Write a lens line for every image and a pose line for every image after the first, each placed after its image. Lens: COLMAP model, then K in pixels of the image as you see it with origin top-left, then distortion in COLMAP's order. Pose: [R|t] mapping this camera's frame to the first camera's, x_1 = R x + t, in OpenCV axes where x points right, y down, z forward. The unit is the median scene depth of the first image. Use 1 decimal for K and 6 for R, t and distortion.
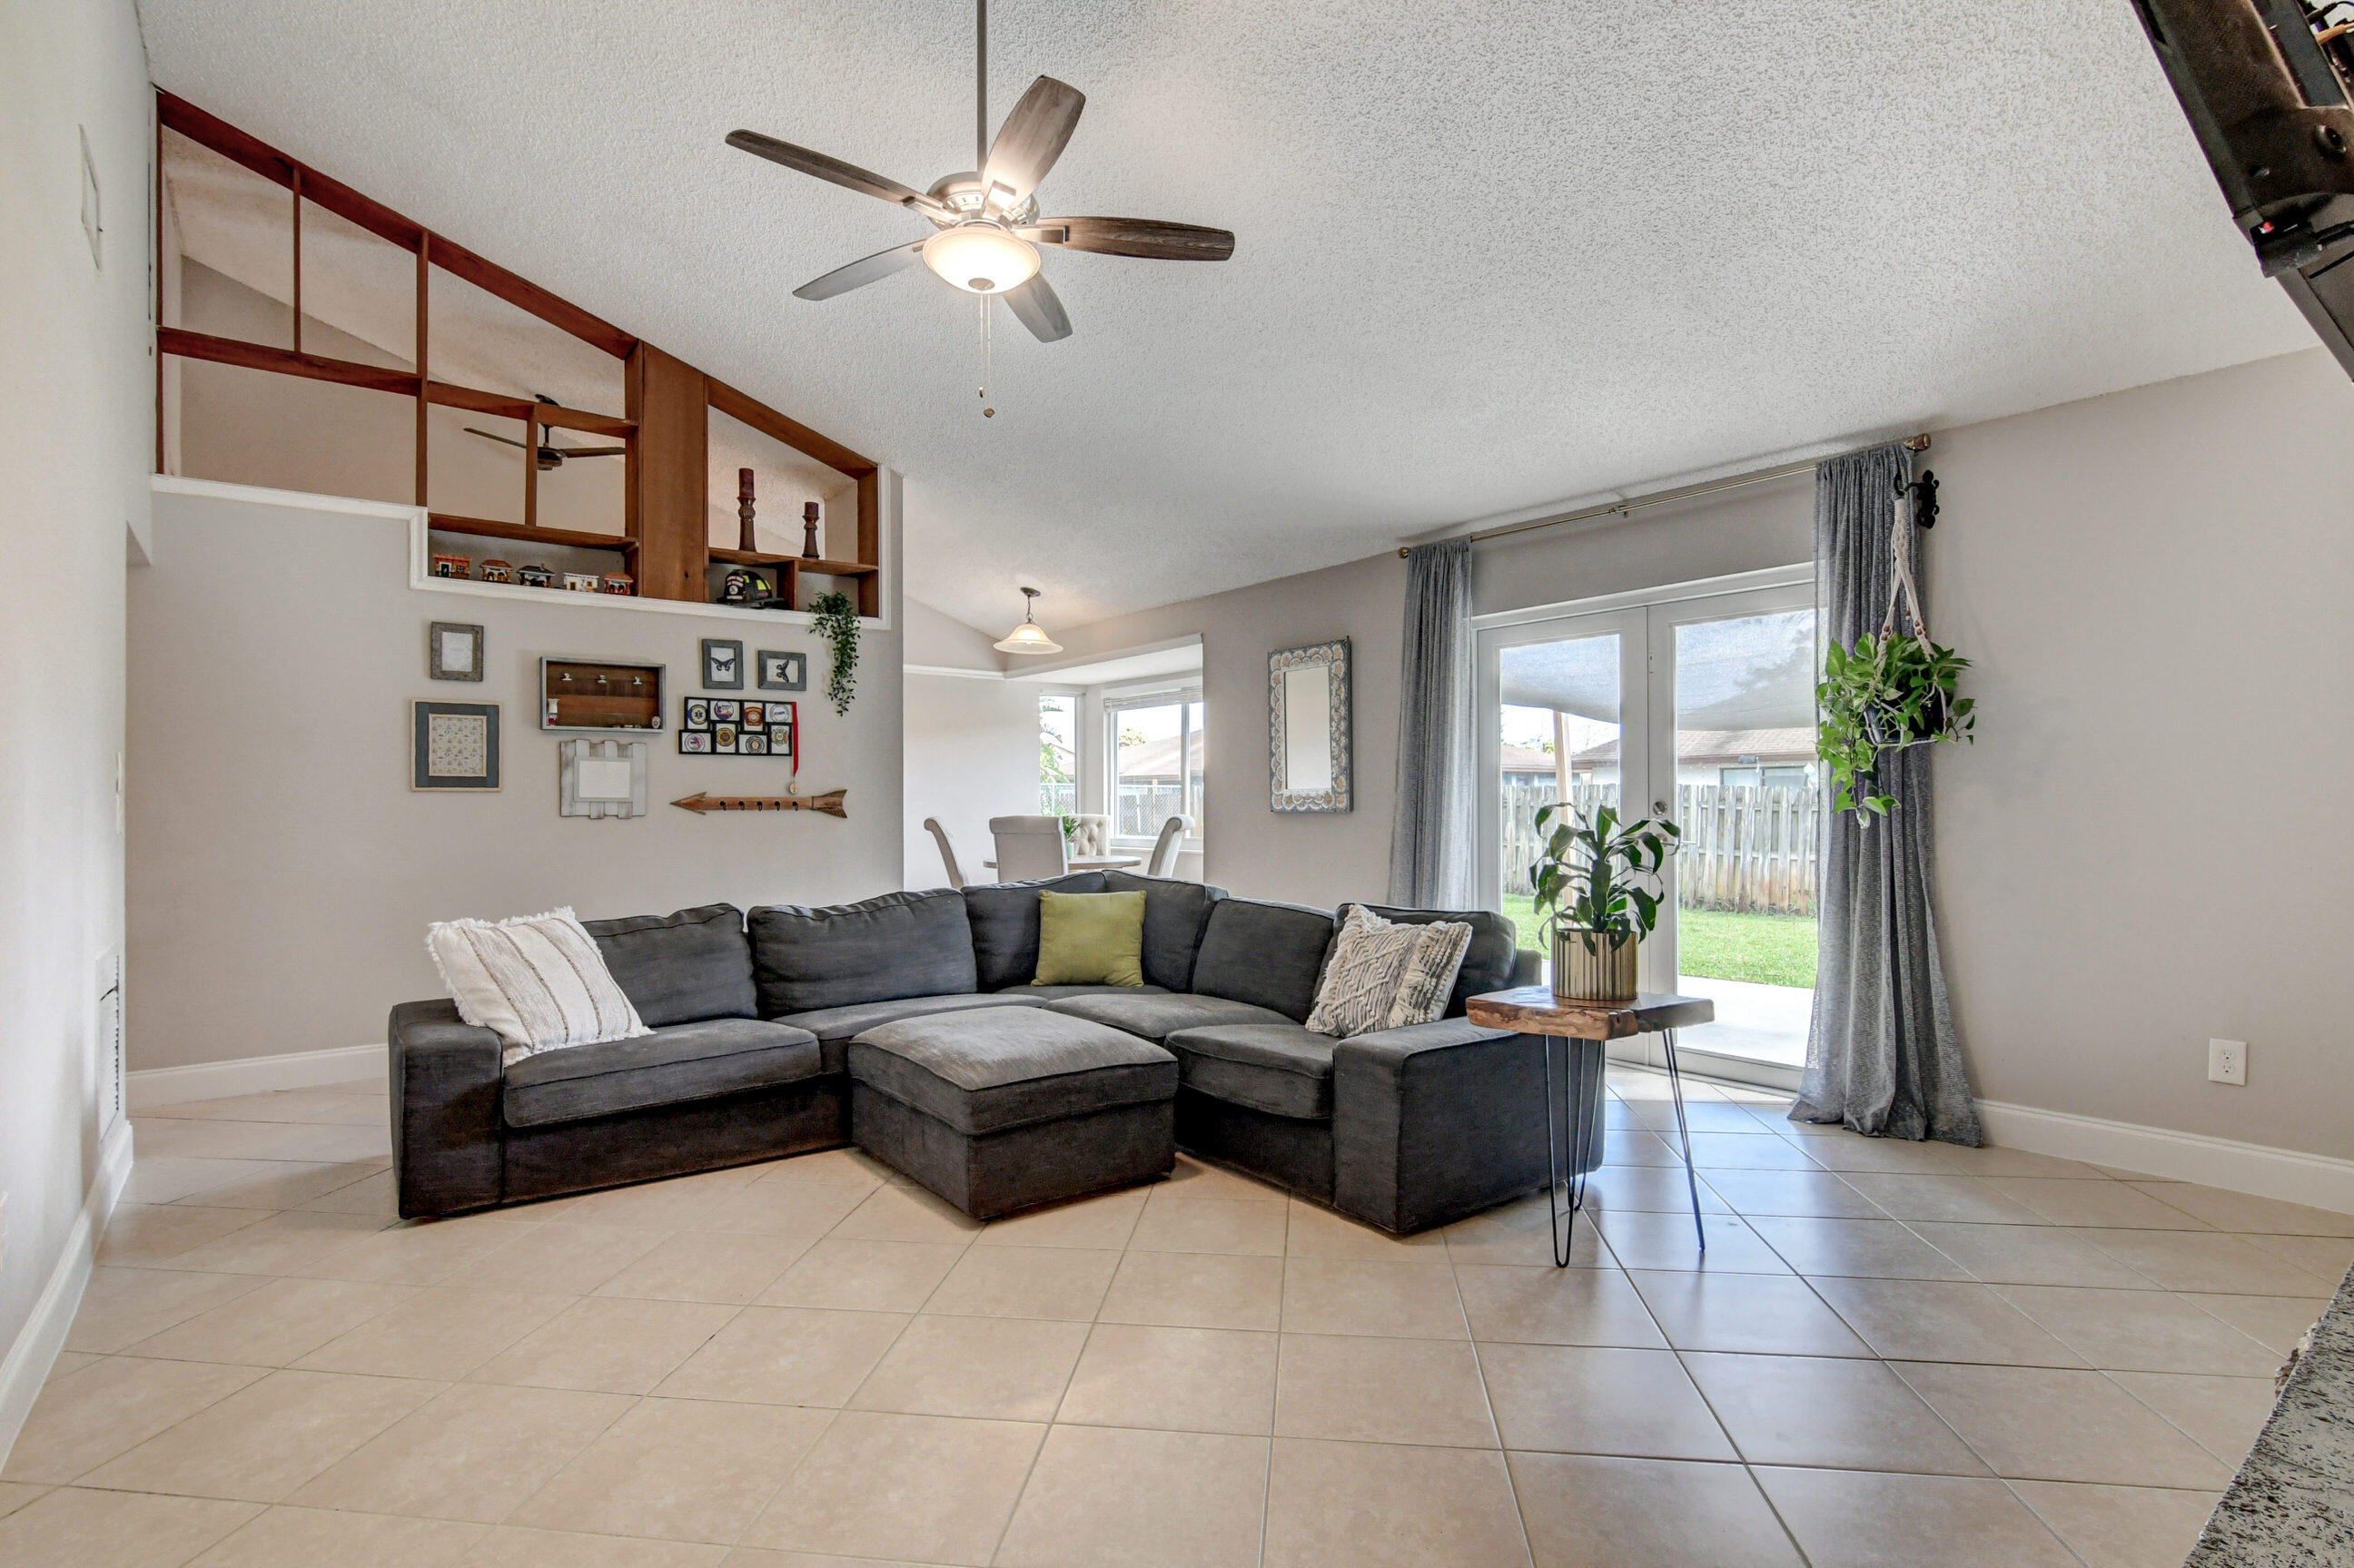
lens RADIAL K [[1160.3, 0, 1181.4], [0, 1160.3, 796.2], [0, 0, 1]] dist [-0.001892, -0.000352]
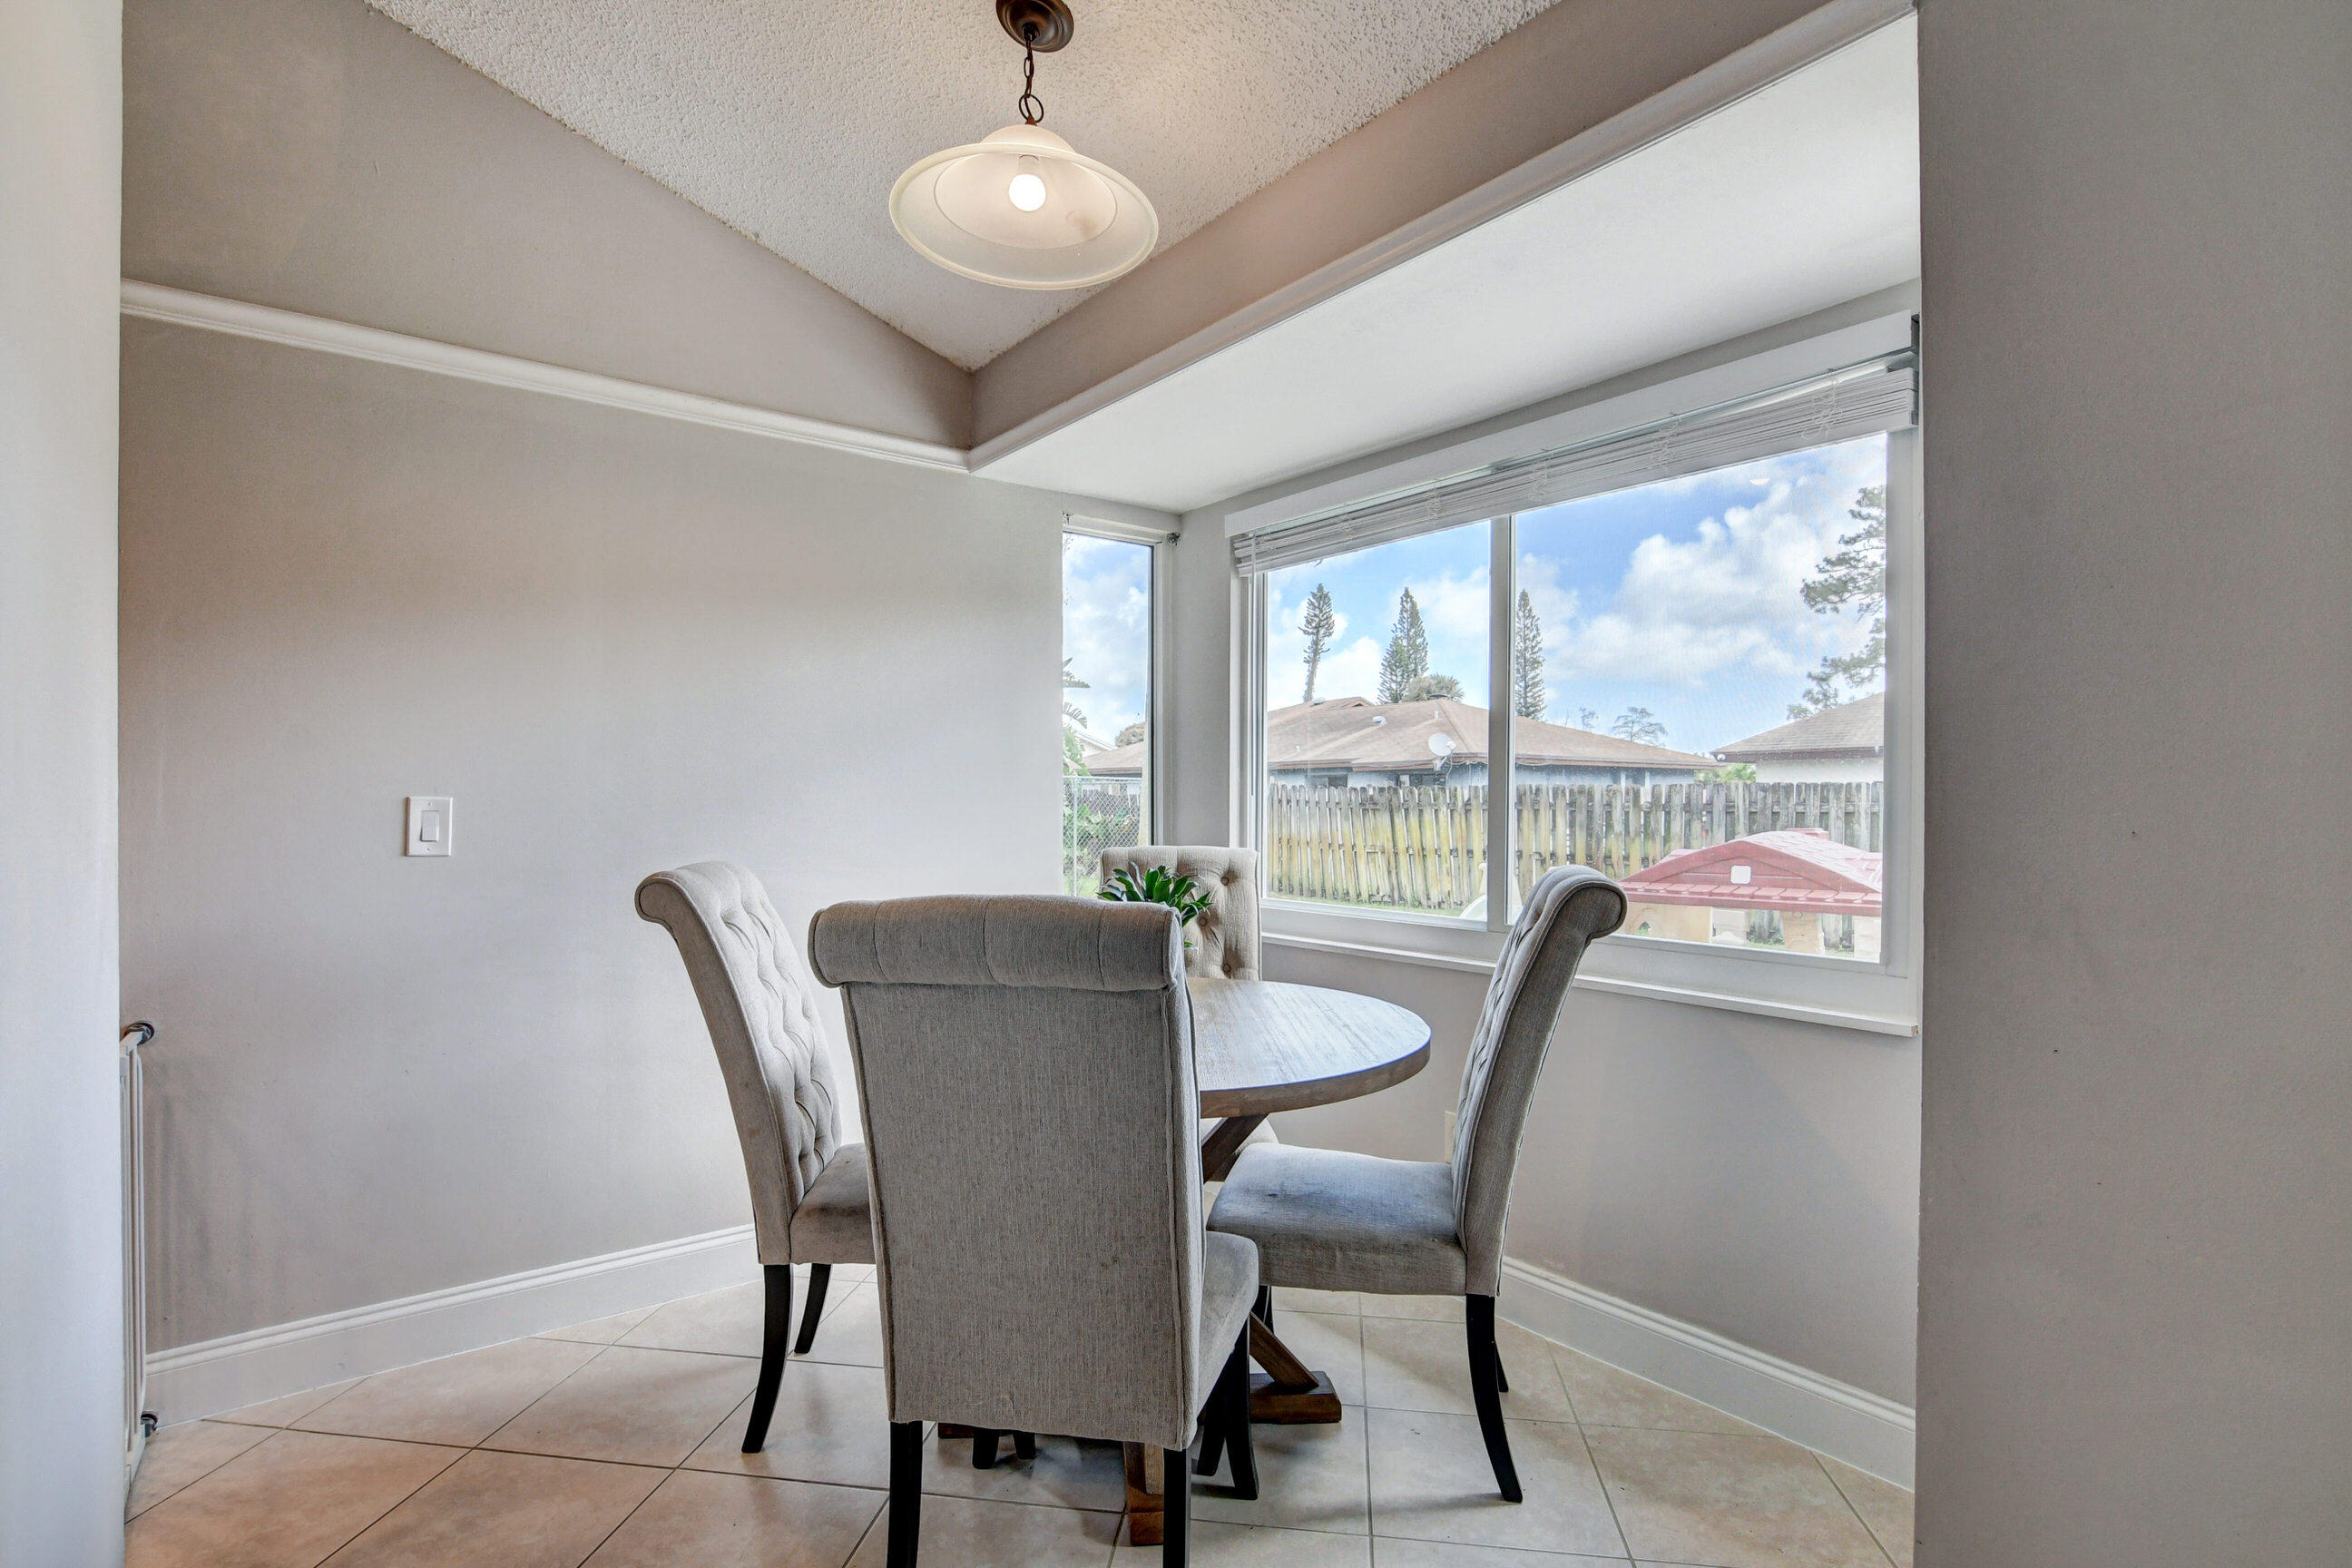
lens RADIAL K [[1159.5, 0, 1180.3], [0, 1159.5, 796.2], [0, 0, 1]] dist [-0.001892, -0.000352]
pose [[0.999751, 0.011895, -0.018867, -0.116170], [-0.011751, 0.999901, 0.007722, -0.004083], [0.018957, -0.007498, 0.999792, 0.968137]]
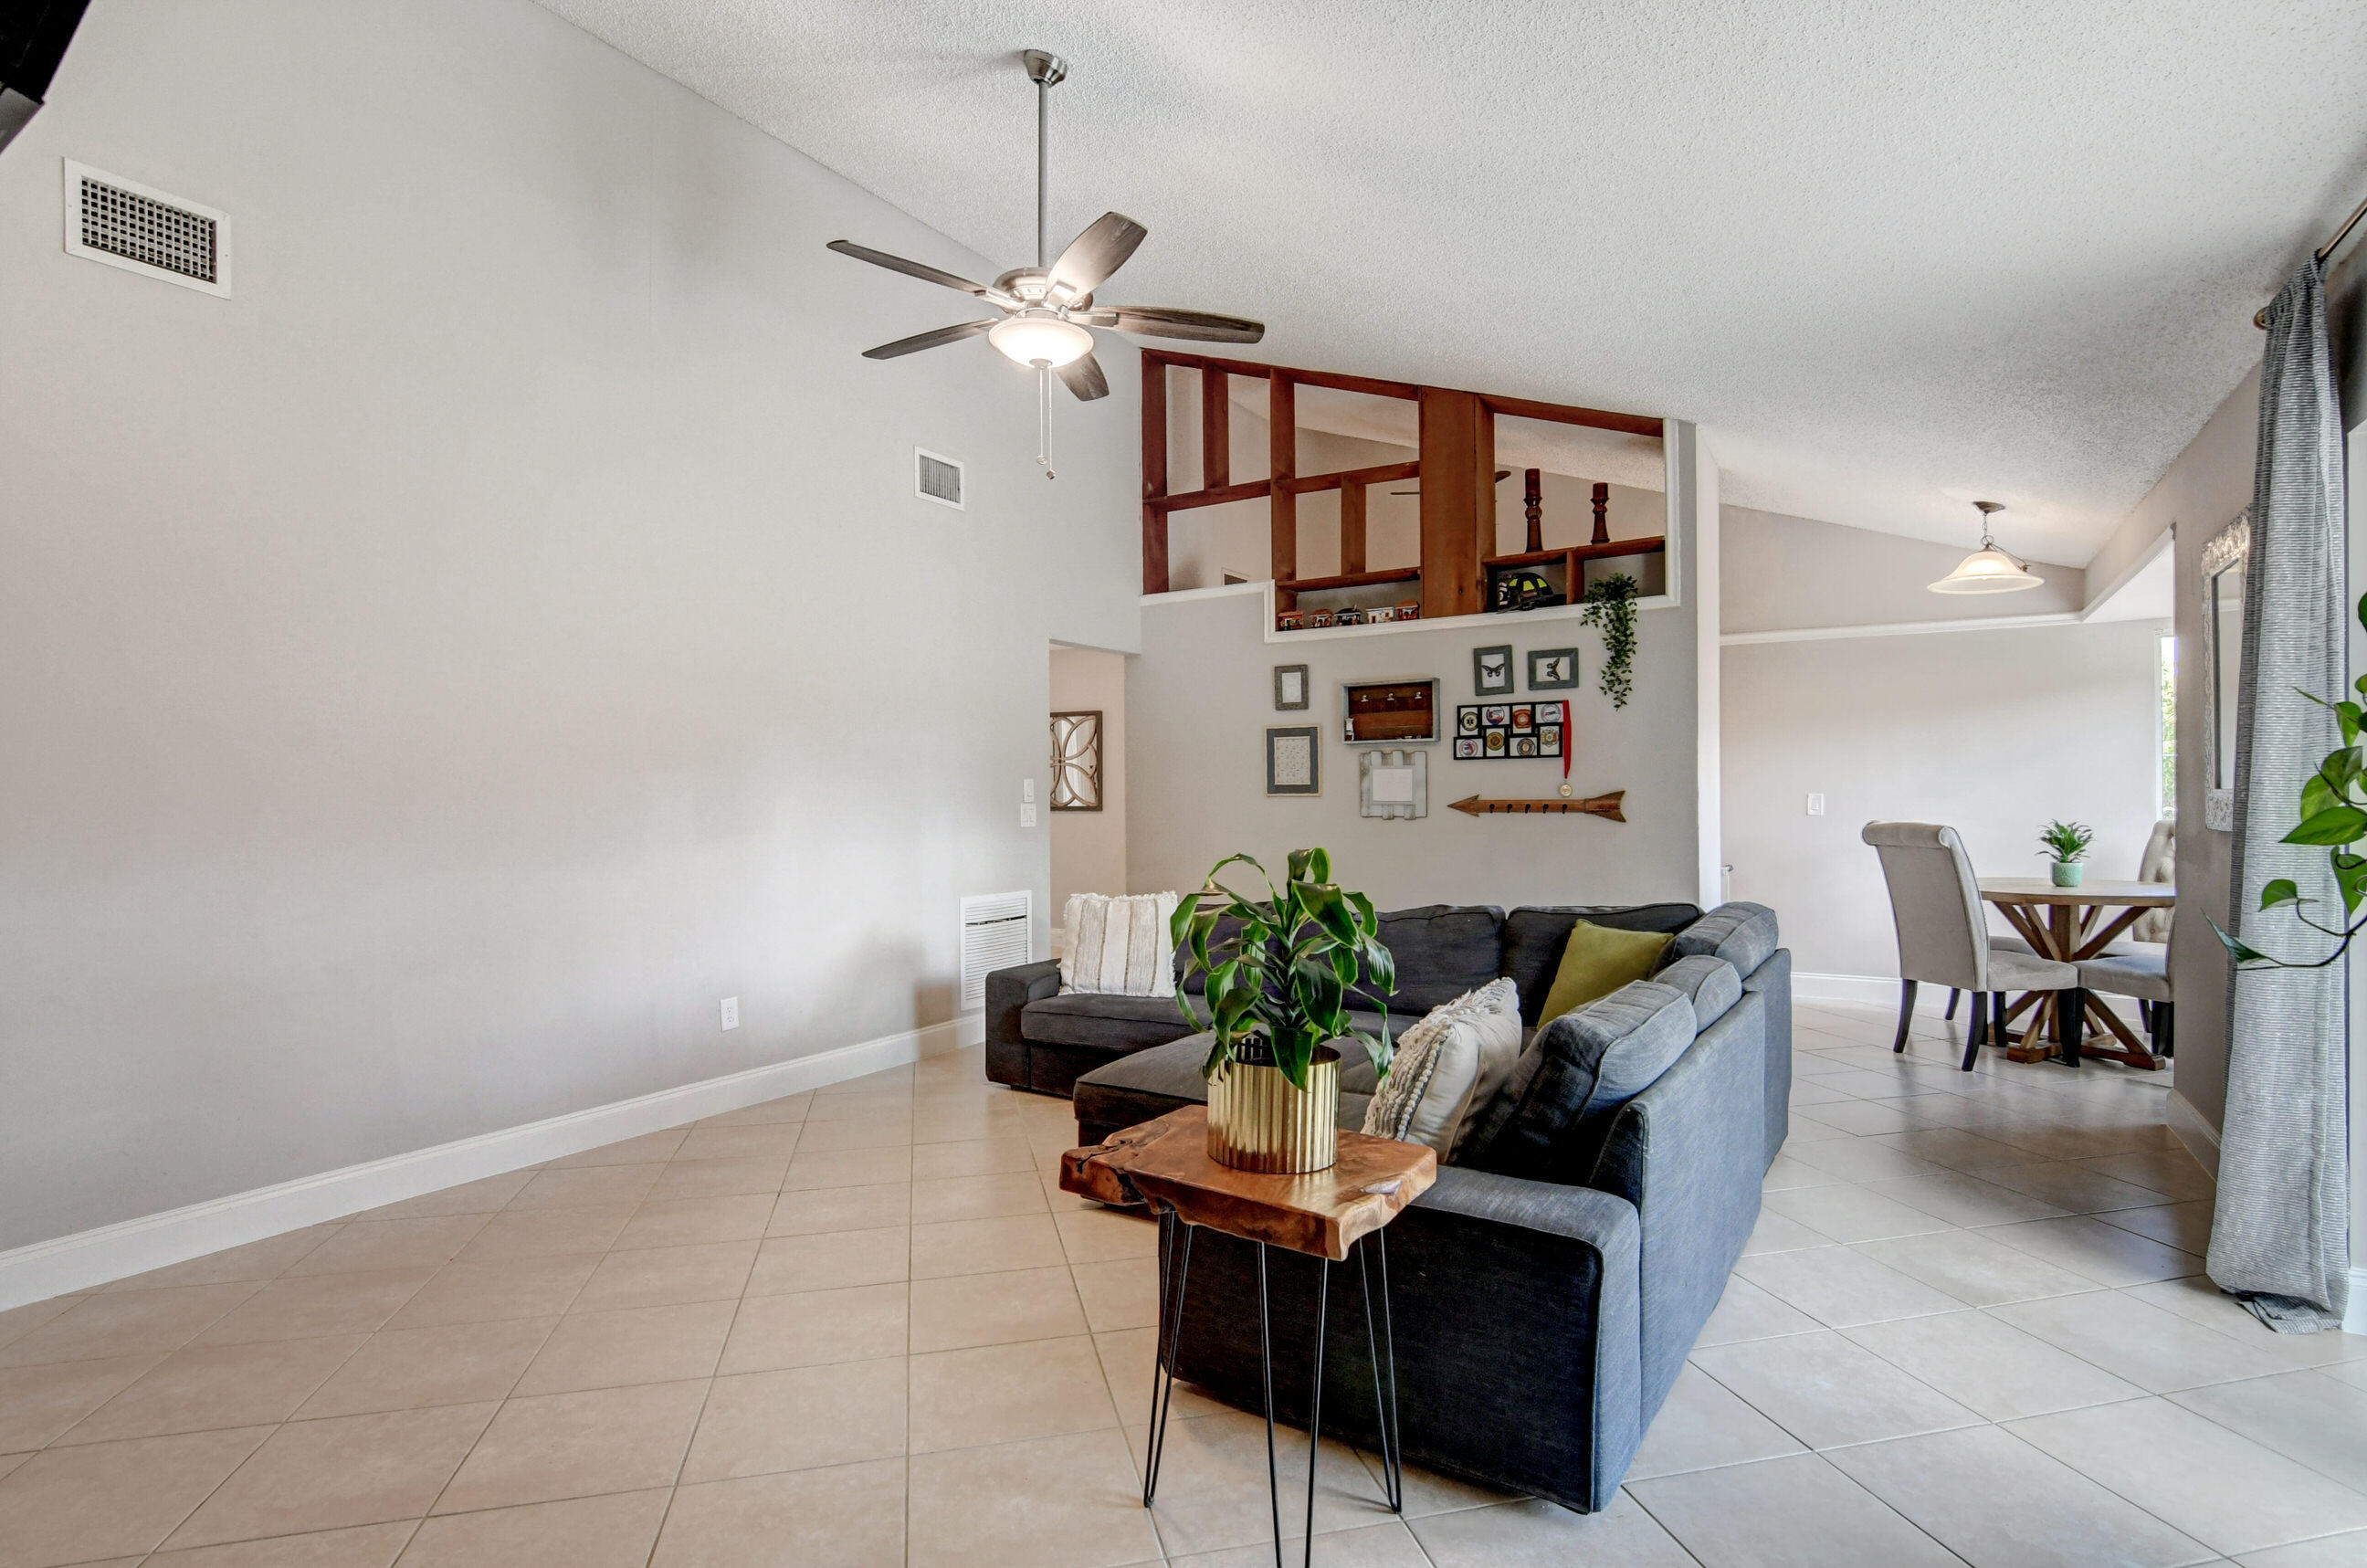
lens RADIAL K [[1186.1, 0, 1166.2], [0, 1186.1, 797.1], [0, 0, 1]] dist [-0.001657, -0.000208]
pose [[0.356974, 0.003038, -0.934109, 0.481757], [0.013712, 0.999870, 0.008491, -0.014454], [0.934014, -0.015839, 0.356886, 0.351973]]
